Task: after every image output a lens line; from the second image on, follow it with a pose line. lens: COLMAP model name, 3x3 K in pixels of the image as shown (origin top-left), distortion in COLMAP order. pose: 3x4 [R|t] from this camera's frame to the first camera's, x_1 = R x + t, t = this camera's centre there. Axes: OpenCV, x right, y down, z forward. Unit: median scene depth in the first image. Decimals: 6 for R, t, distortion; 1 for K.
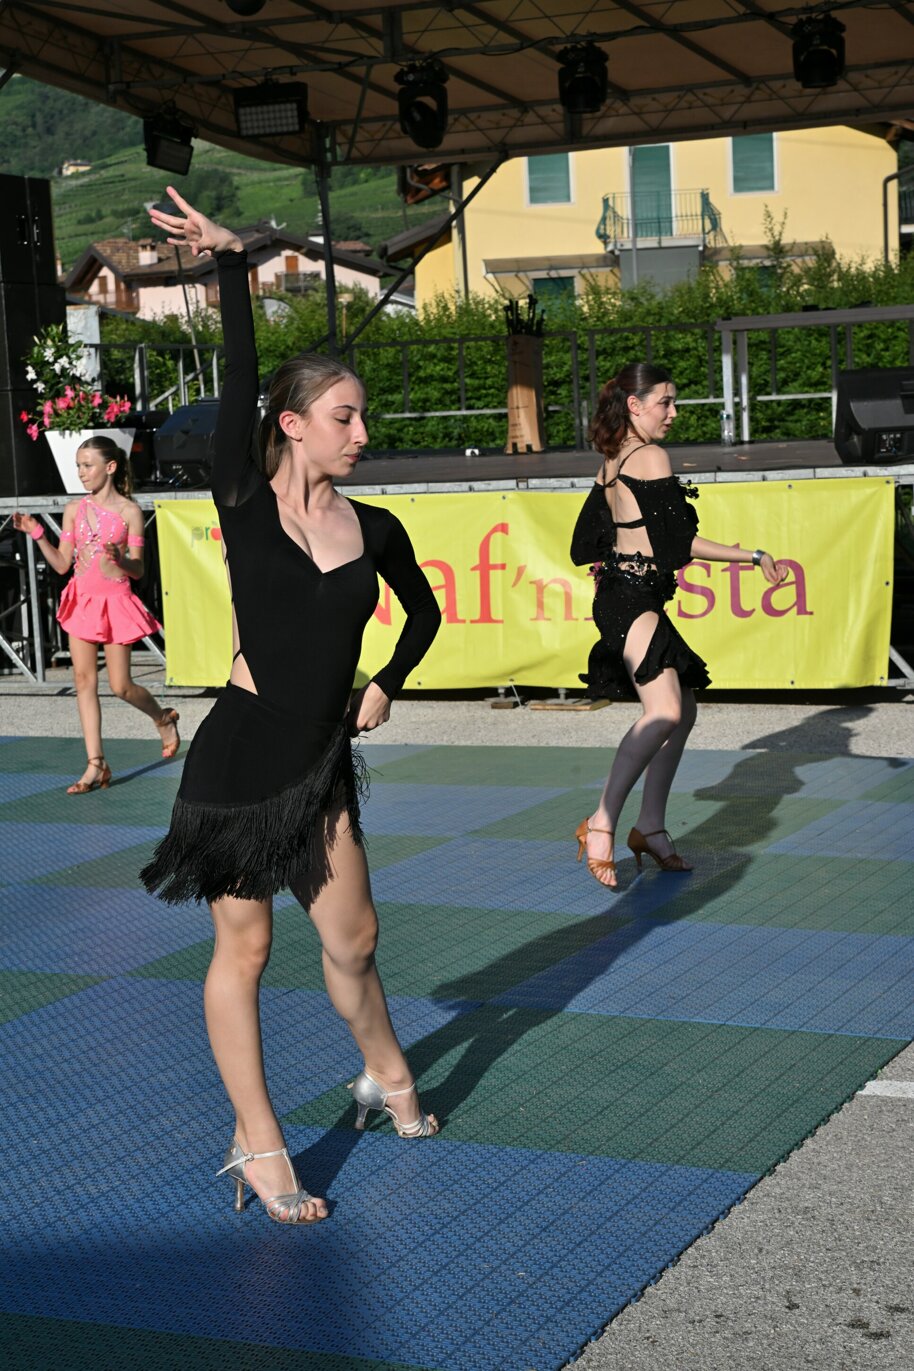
lens RADIAL K [[2548.6, 0, 394.3], [0, 2548.6, 671.9], [0, 0, 1]] dist [0.217149, 0.000000]
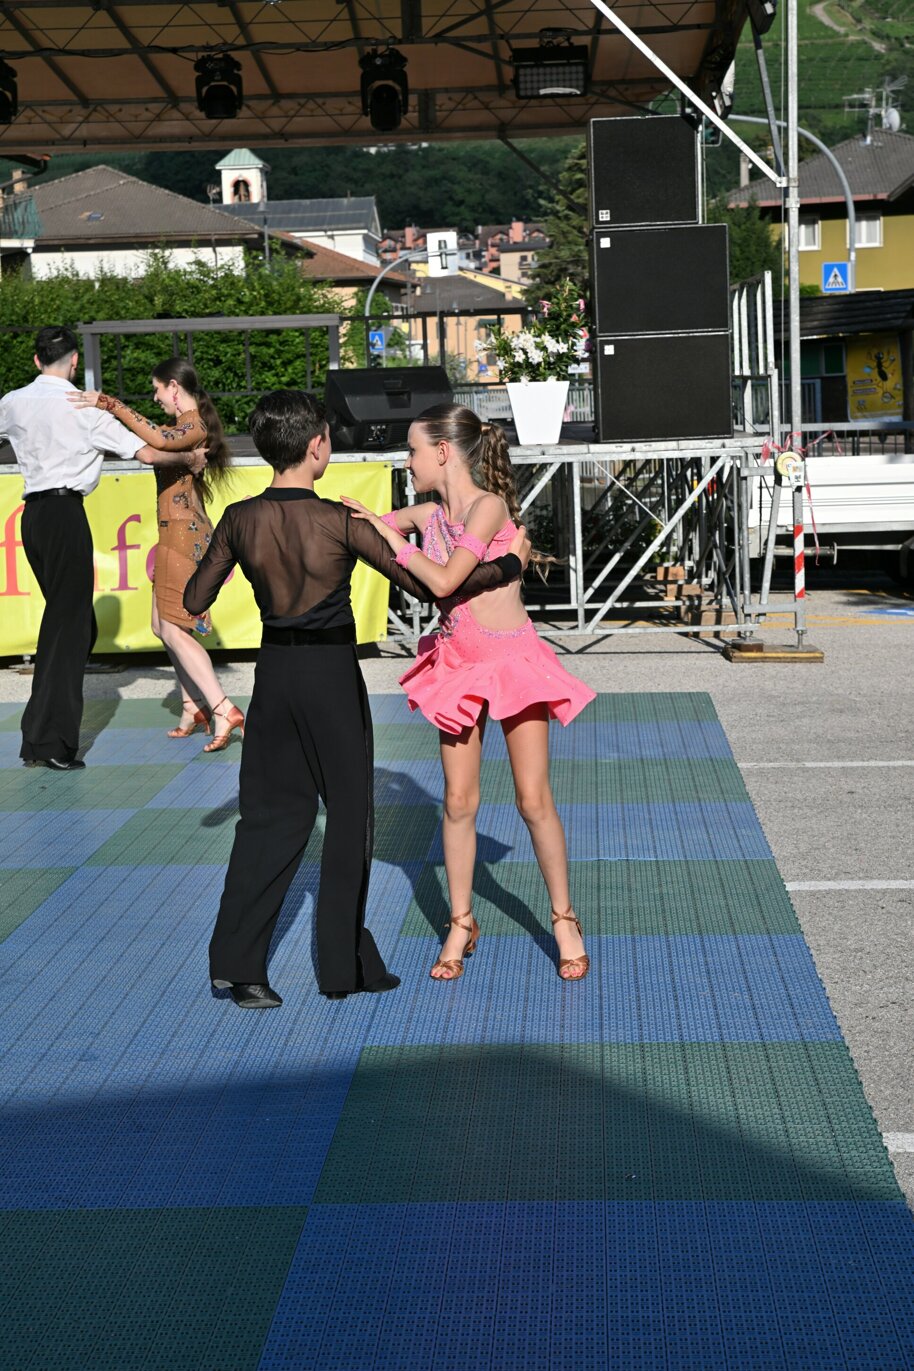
lens RADIAL K [[2548.6, 0, 450.0], [0, 2548.6, 673.2], [0, 0, 1]] dist [0.217149, 0.000000]
pose [[0.923804, -0.029278, 0.381743, -0.222337], [0.030905, 0.999521, 0.001871, 0.018631], [-0.381615, 0.010069, 0.924266, -0.080643]]
